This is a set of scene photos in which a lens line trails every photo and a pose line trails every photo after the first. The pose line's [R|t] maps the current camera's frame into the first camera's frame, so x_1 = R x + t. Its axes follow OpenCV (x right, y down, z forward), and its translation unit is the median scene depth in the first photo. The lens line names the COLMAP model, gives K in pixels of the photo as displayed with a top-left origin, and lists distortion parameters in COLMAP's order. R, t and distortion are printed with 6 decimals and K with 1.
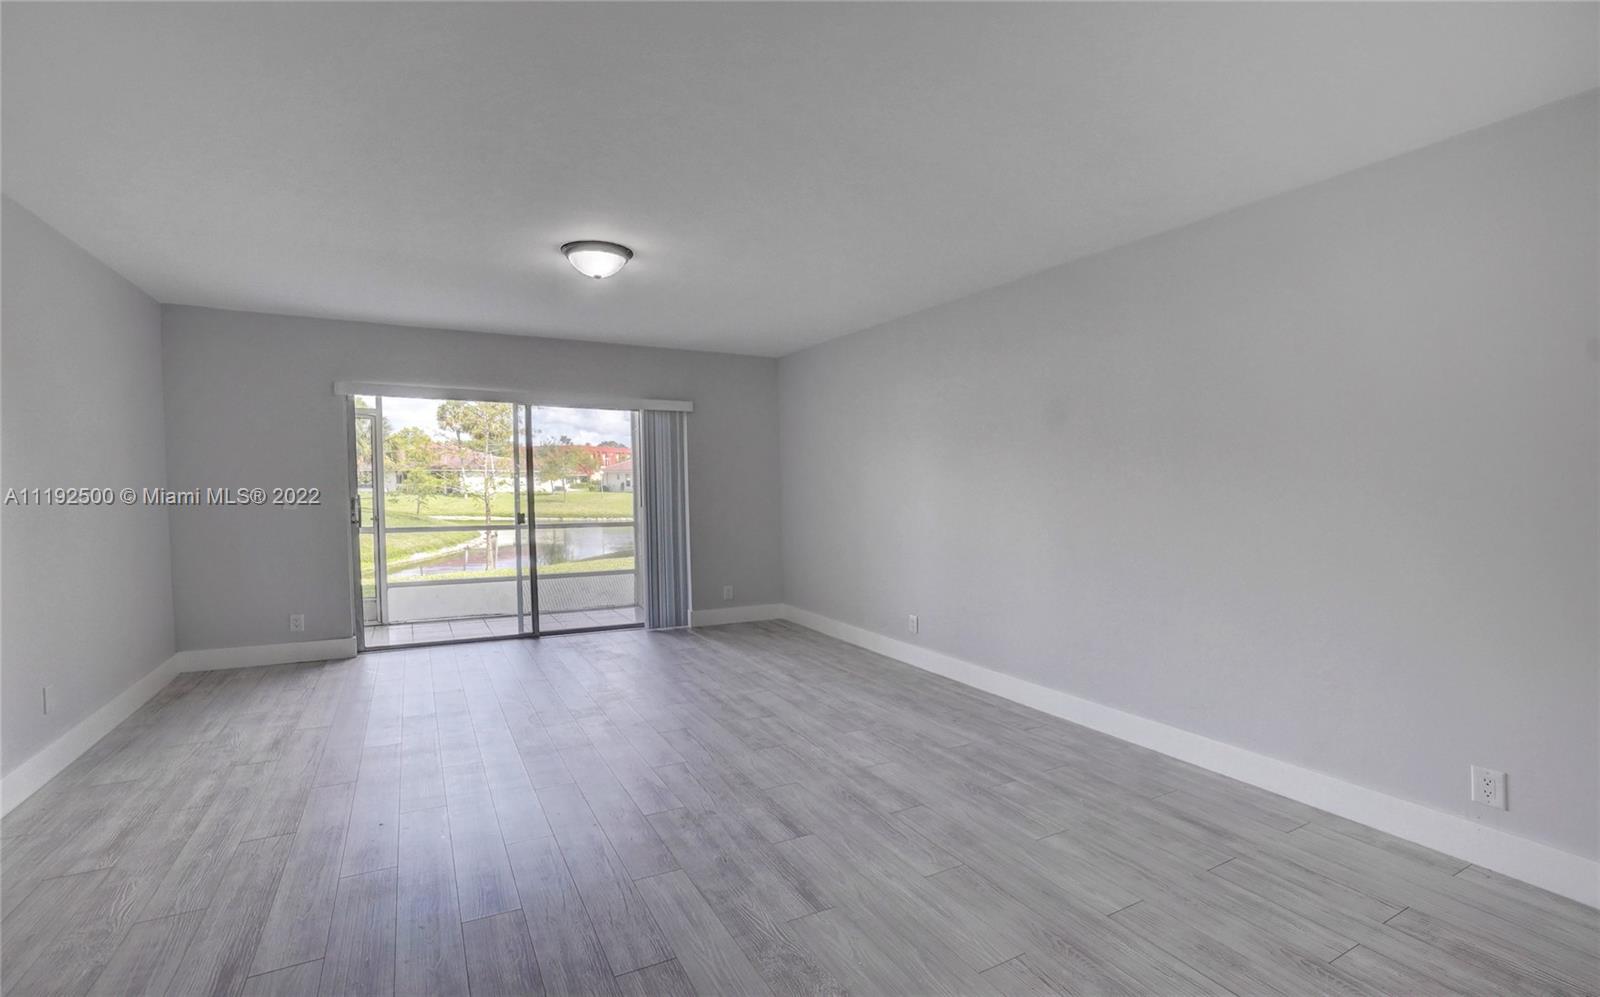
lens RADIAL K [[727.5, 0, 803.9], [0, 727.5, 473.5], [0, 0, 1]] dist [-0.059438, 0.023137]
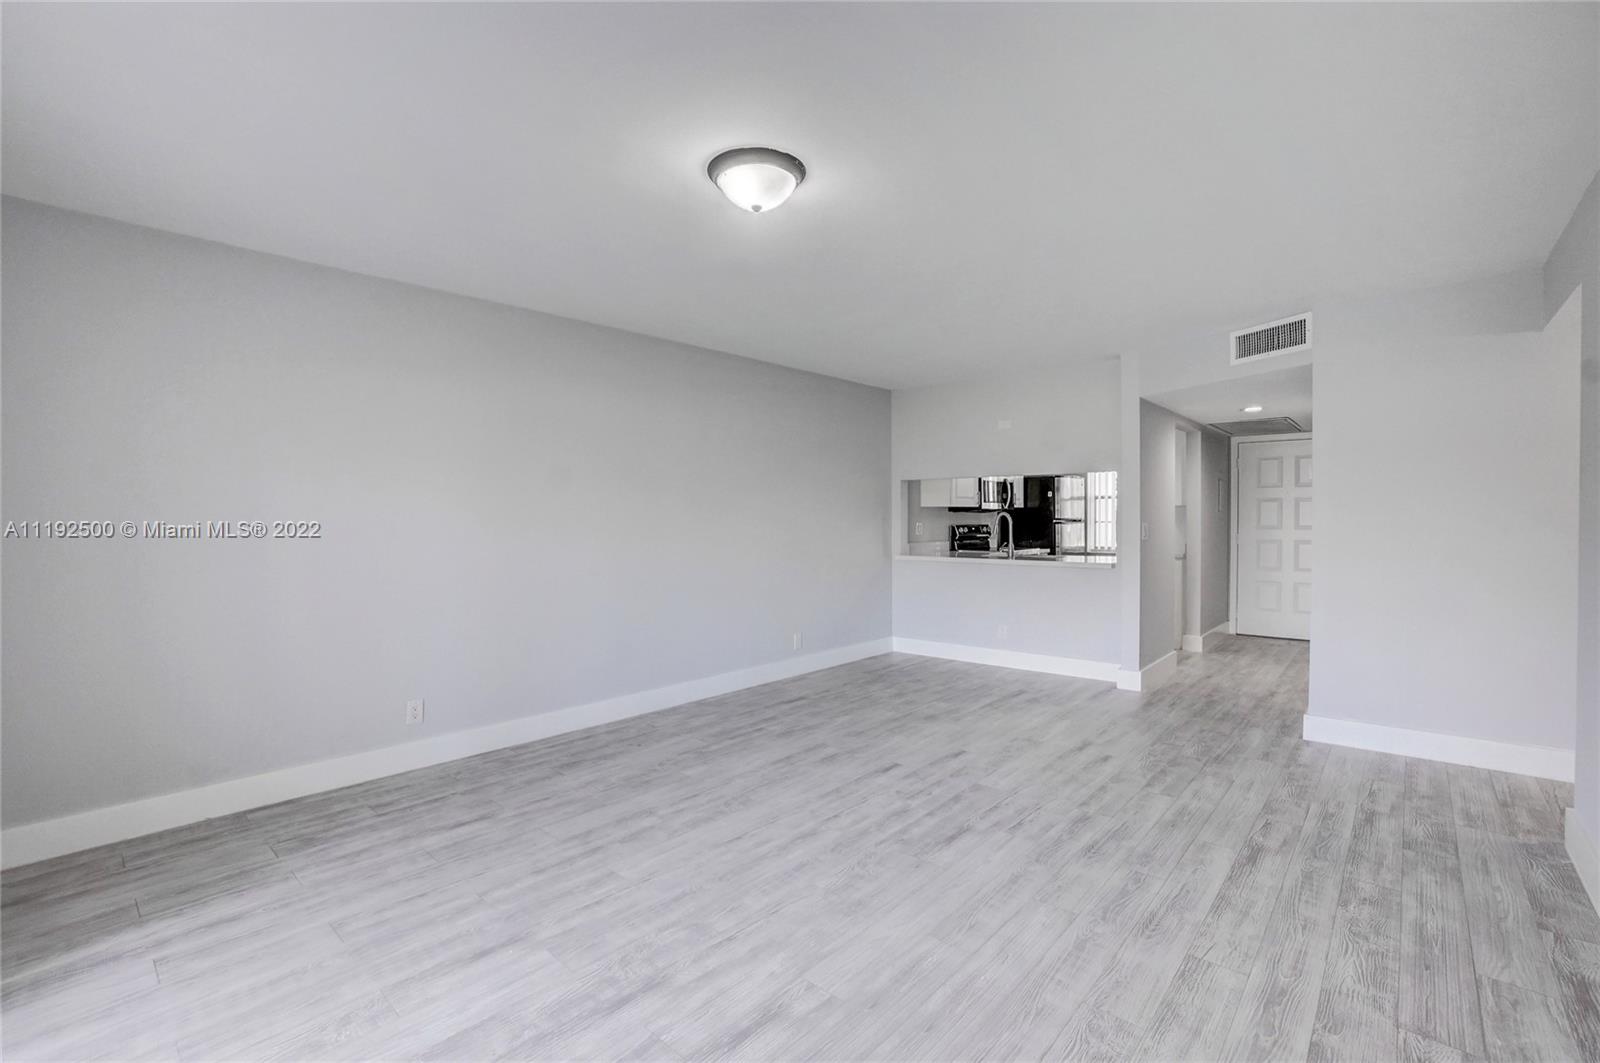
lens RADIAL K [[731.5, 0, 800.0], [0, 731.5, 531.5], [0, 0, 1]] dist [-0.058977, 0.022932]
pose [[-0.351852, -0.020247, 0.935837, -1.115924], [-0.011523, 0.999784, 0.017298, -0.002730], [-0.935985, -0.004697, -0.352009, 1.440515]]
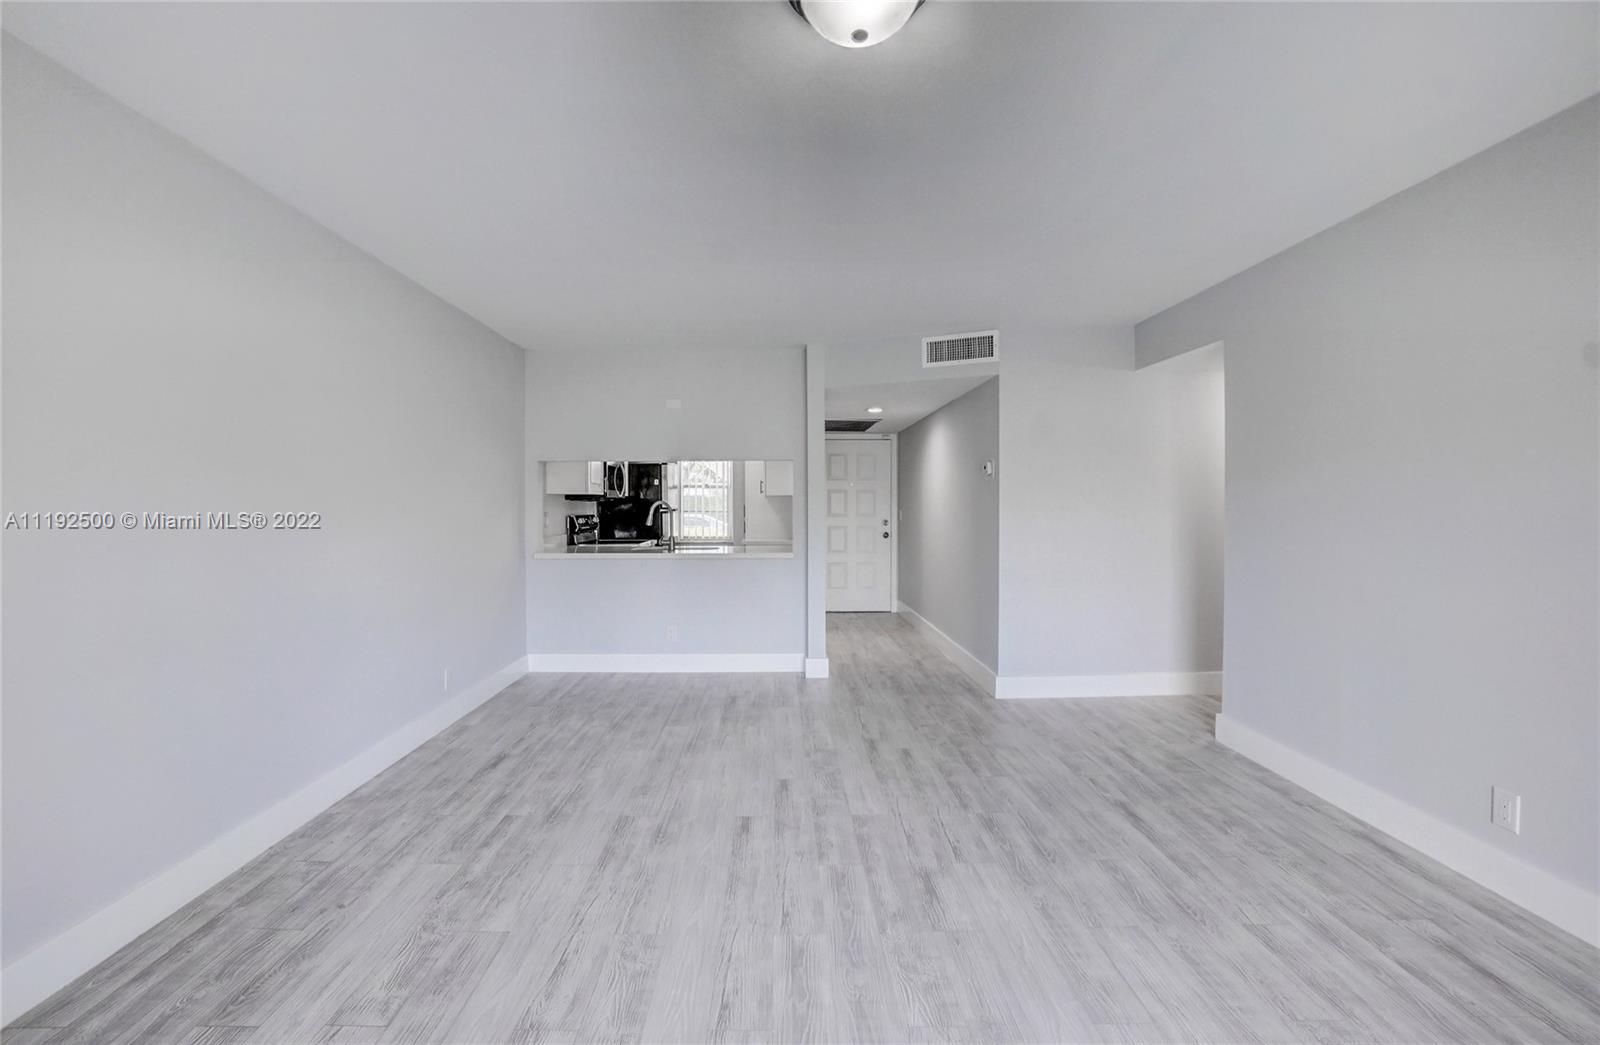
lens RADIAL K [[731.1, 0, 800.0], [0, 731.1, 522.5], [0, 0, 1]] dist [-0.065449, 0.024360]
pose [[-0.891802, -0.013209, 0.452233, -0.516213], [-0.008581, 0.999888, 0.012282, 0.001032], [-0.452345, 0.007073, -0.891815, 1.690114]]
